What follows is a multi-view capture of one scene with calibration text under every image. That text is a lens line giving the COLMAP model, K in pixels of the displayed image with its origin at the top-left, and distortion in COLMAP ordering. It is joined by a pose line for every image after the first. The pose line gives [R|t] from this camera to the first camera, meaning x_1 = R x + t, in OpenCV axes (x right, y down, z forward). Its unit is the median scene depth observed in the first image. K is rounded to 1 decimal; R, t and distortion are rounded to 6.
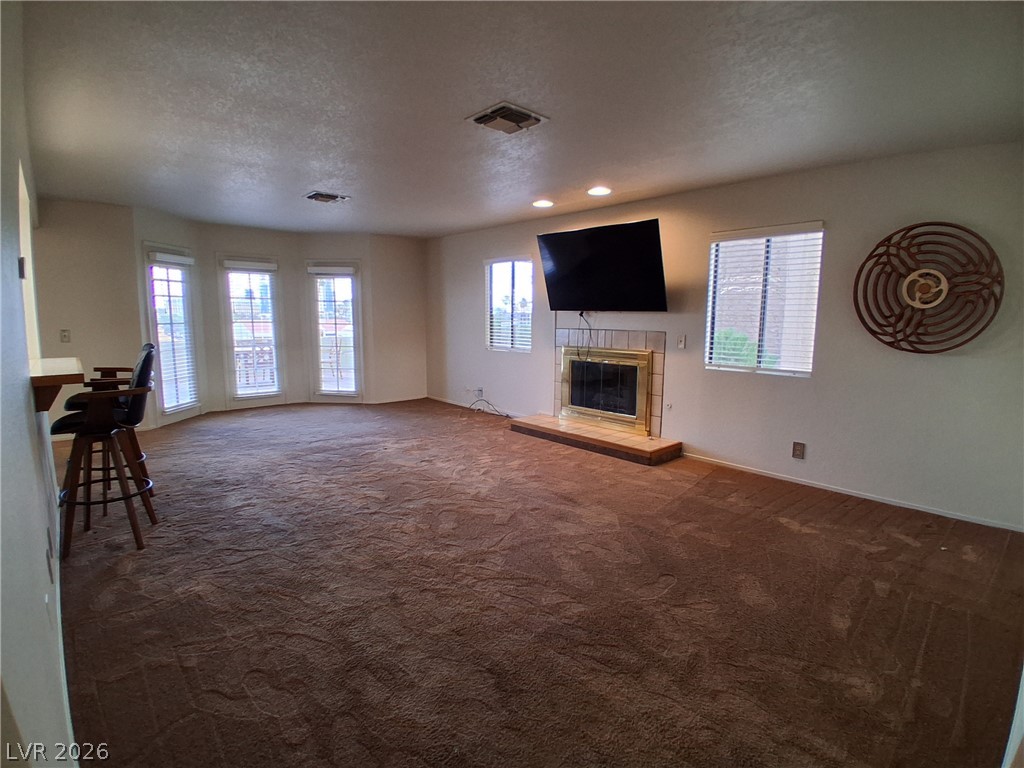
lens RADIAL K [[502.9, 0, 514.9], [0, 502.9, 387.0], [0, 0, 1]] dist [0.002755, -0.041743]
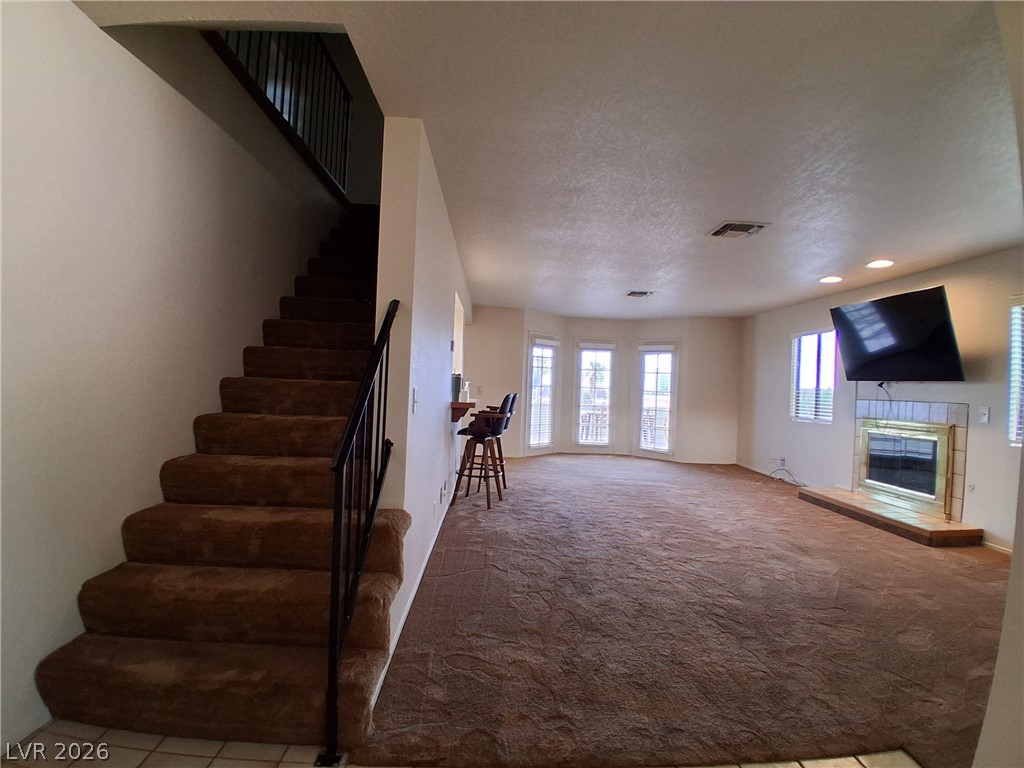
lens RADIAL K [[502.9, 0, 514.9], [0, 502.9, 387.0], [0, 0, 1]] dist [0.002755, -0.041743]
pose [[0.762866, 0.020894, -0.646219, 0.219310], [-0.120436, 0.986577, -0.110276, 0.049732], [0.635240, 0.161954, 0.755143, -0.165738]]
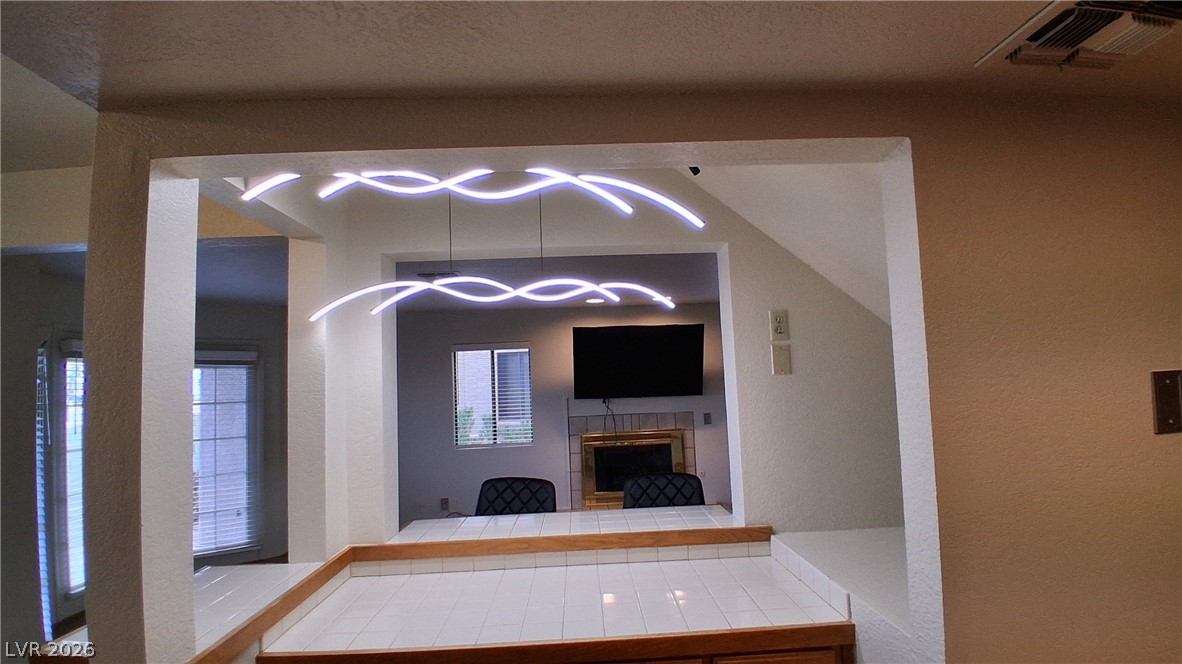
lens RADIAL K [[602.4, 0, 590.4], [0, 602.4, 334.7], [0, 0, 1]] dist [-0.050453, -0.000789]
pose [[0.653898, 0.024899, 0.756173, -0.863610], [0.152469, 0.974616, -0.163939, -0.081373], [-0.741060, 0.222492, 0.633504, 0.198280]]
